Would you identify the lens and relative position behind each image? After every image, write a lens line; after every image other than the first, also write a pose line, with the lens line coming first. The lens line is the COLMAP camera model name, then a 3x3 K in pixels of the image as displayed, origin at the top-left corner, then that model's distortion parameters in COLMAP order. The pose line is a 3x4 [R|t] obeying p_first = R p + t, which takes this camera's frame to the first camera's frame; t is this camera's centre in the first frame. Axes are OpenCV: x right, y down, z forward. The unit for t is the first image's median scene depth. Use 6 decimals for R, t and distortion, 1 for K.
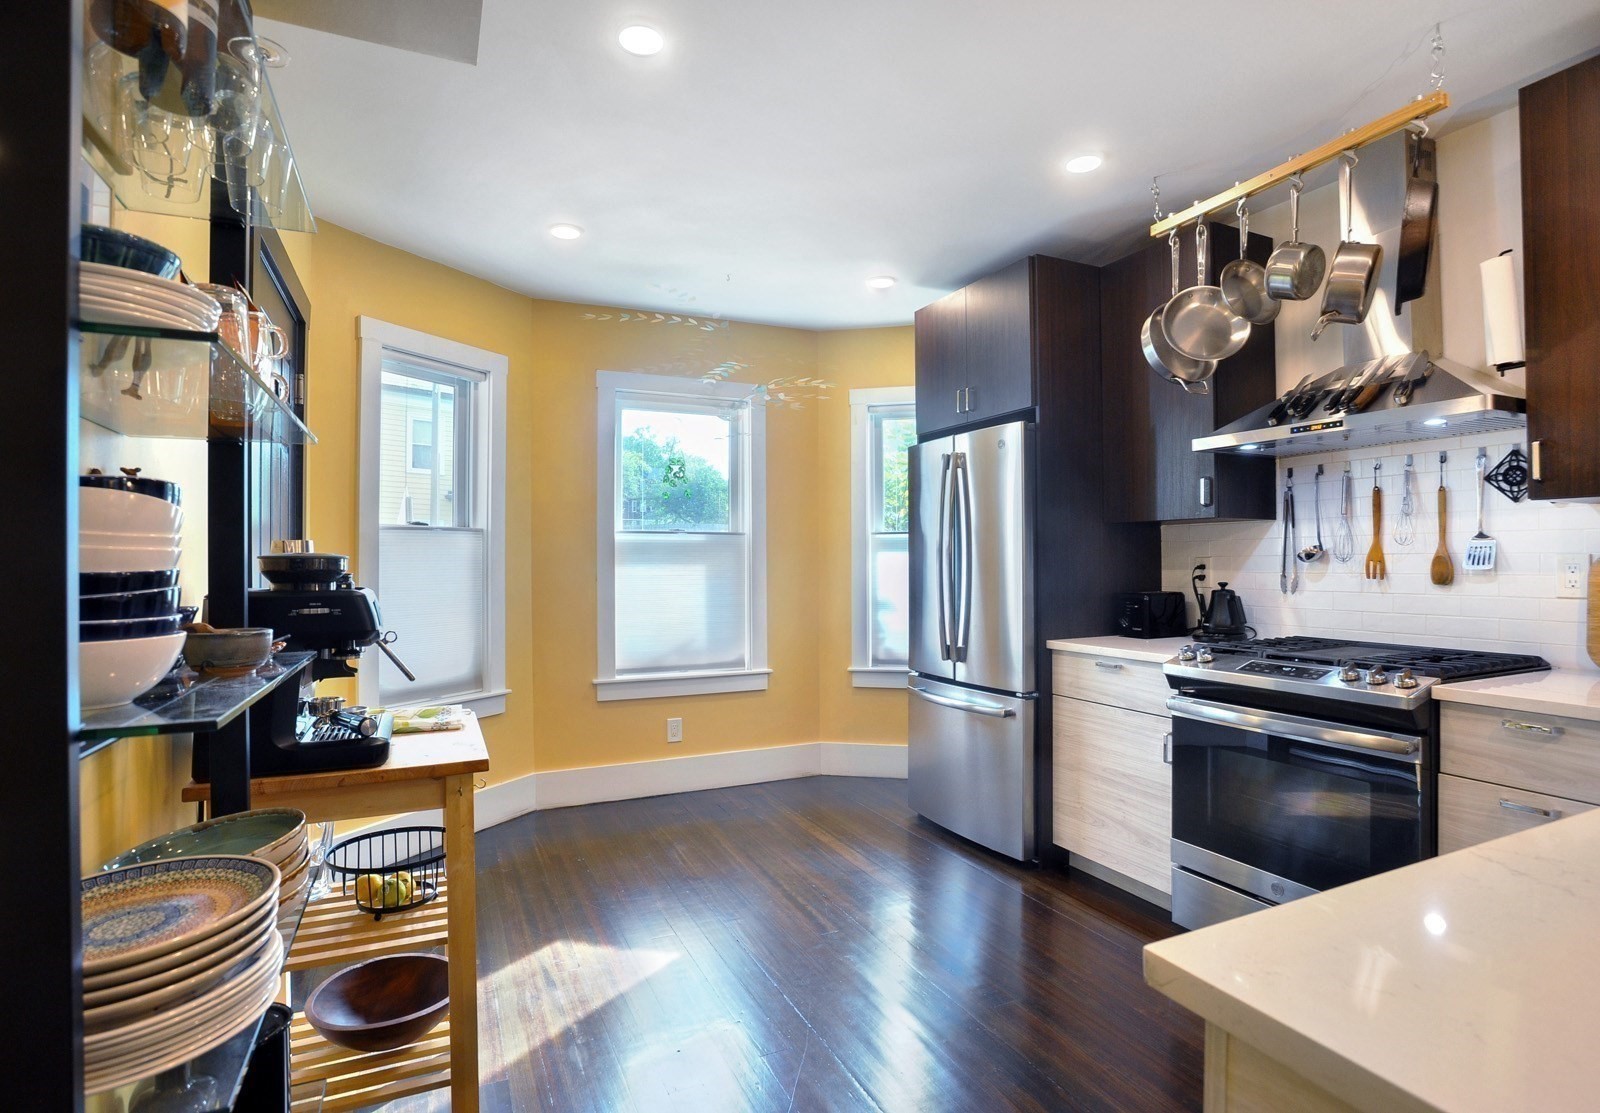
lens RADIAL K [[826.1, 0, 785.6], [0, 826.1, 562.3], [0, 0, 1]] dist [-0.048666, 0.003966]
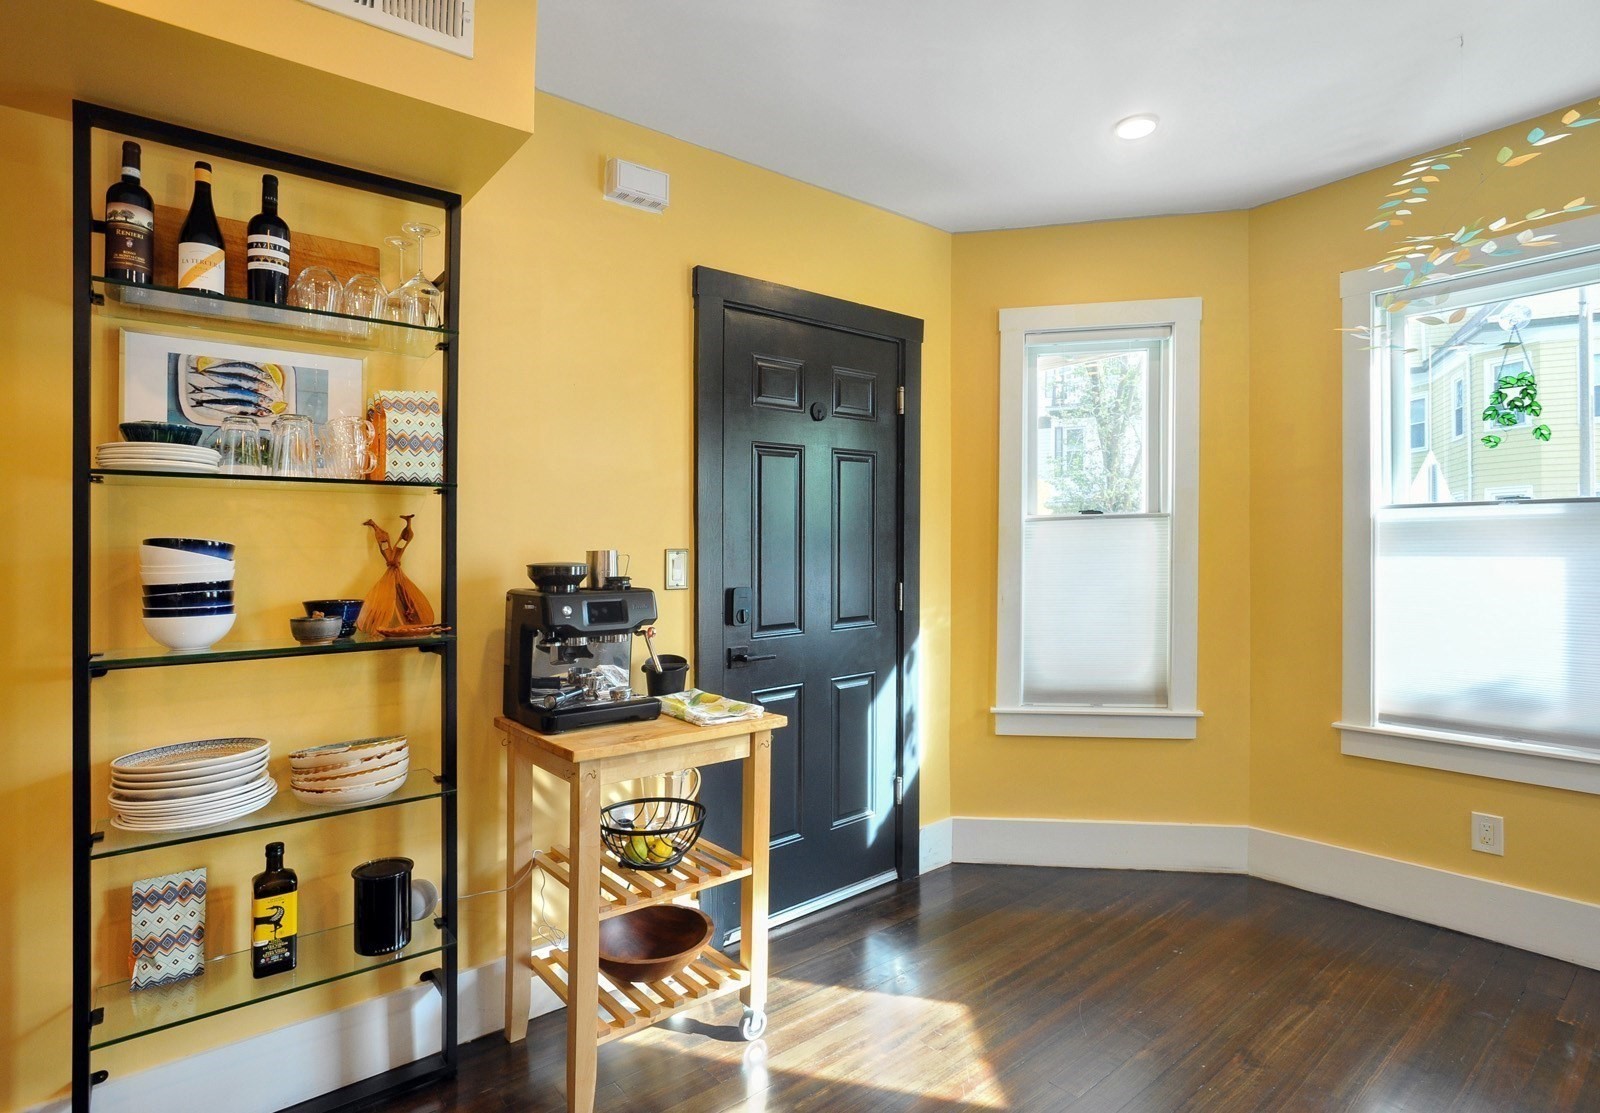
lens RADIAL K [[826.1, 0, 800.1], [0, 826.1, 554.9], [0, 0, 1]] dist [-0.048666, 0.003966]
pose [[0.268361, 0.005549, -0.963303, 0.382002], [0.013612, 0.999862, 0.009552, -0.014267], [0.963222, -0.015676, 0.268248, 0.482924]]
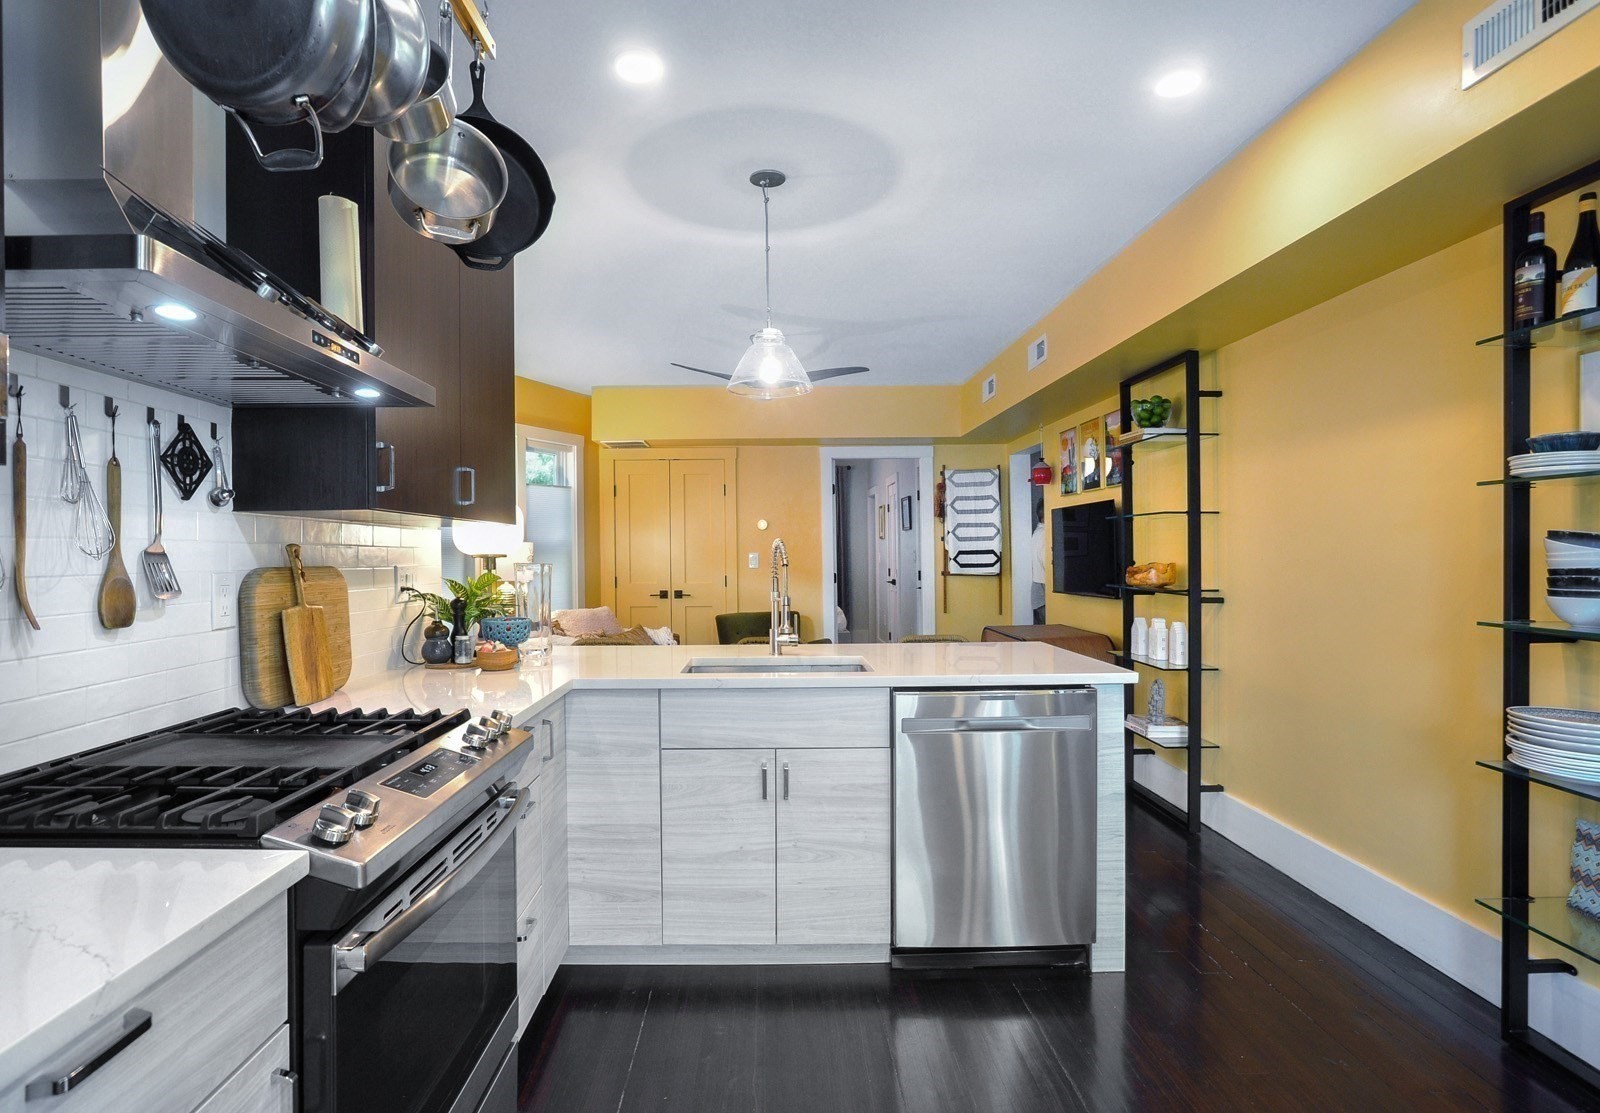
lens RADIAL K [[826.1, 0, 744.4], [0, 826.1, 578.9], [0, 0, 1]] dist [-0.048666, 0.003966]
pose [[-0.915317, -0.000540, 0.402734, 0.123802], [0.012321, 0.999493, 0.029343, -0.013944], [-0.402546, 0.031820, -0.914846, 1.008469]]
